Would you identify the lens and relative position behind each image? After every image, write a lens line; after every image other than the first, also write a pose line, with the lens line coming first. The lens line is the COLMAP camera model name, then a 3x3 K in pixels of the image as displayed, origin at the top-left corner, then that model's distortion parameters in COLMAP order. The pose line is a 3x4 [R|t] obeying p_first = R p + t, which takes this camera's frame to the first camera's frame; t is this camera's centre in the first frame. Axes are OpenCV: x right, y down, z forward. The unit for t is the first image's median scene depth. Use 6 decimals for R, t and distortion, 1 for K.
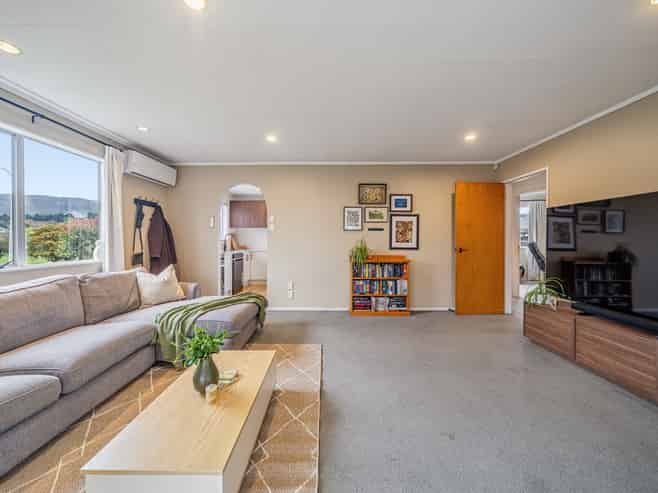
lens RADIAL K [[254.6, 0, 326.5], [0, 254.6, 243.2], [0, 0, 1]] dist [-0.010577, 0.000236]
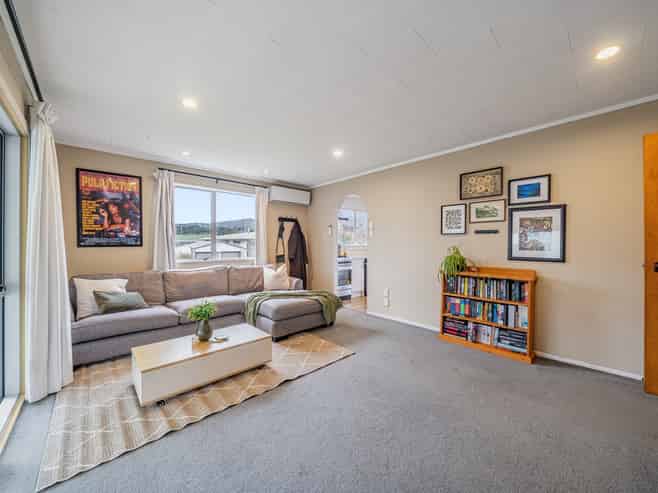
lens RADIAL K [[254.6, 0, 323.5], [0, 254.6, 248.5], [0, 0, 1]] dist [-0.010577, 0.000236]
pose [[0.673238, 0.010029, -0.739358, 0.433620], [-0.009156, 0.999944, 0.005227, -0.006186], [0.739369, 0.003251, 0.673292, 0.171680]]
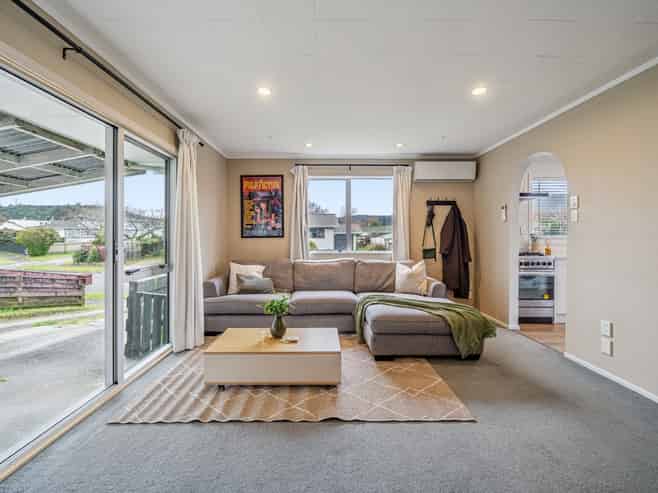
lens RADIAL K [[273.3, 0, 322.7], [0, 273.3, 237.2], [0, 0, 1]] dist [-0.003871, -0.000940]
pose [[-0.002781, 0.004783, -0.999985, 0.414719], [-0.011350, 0.999924, 0.004815, -0.010537], [0.999932, 0.011363, -0.002726, 0.453018]]
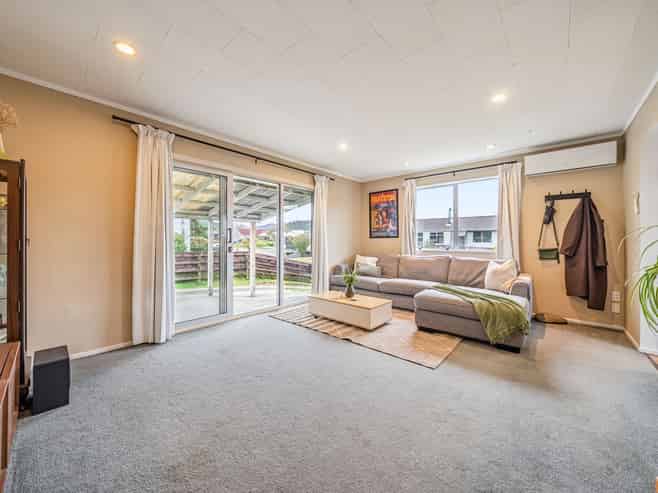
lens RADIAL K [[254.6, 0, 325.0], [0, 254.6, 243.3], [0, 0, 1]] dist [-0.010577, 0.000236]
pose [[-0.672290, 0.007137, -0.740253, 0.533373], [-0.008705, 0.999808, 0.017545, 0.006689], [0.740236, 0.018240, -0.672099, 0.878546]]
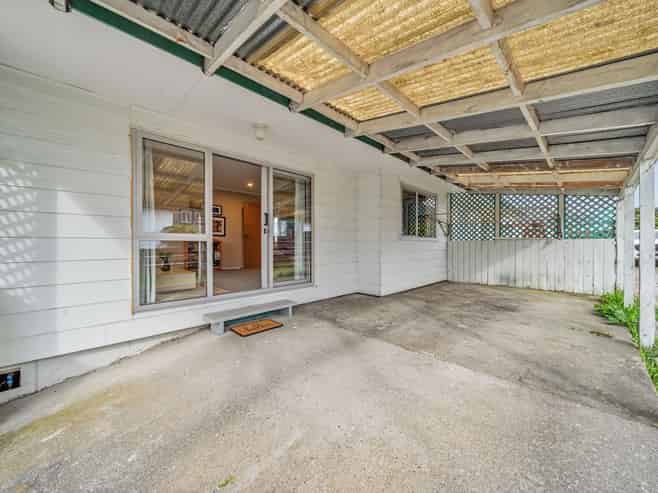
lens RADIAL K [[254.6, 0, 326.9], [0, 254.6, 245.6], [0, 0, 1]] dist [-0.010577, 0.000236]
pose [[0.718424, -0.009424, 0.695542, -0.411920], [0.011479, 0.999933, 0.001691, 0.103375], [-0.695511, 0.006769, 0.718484, -0.880613]]
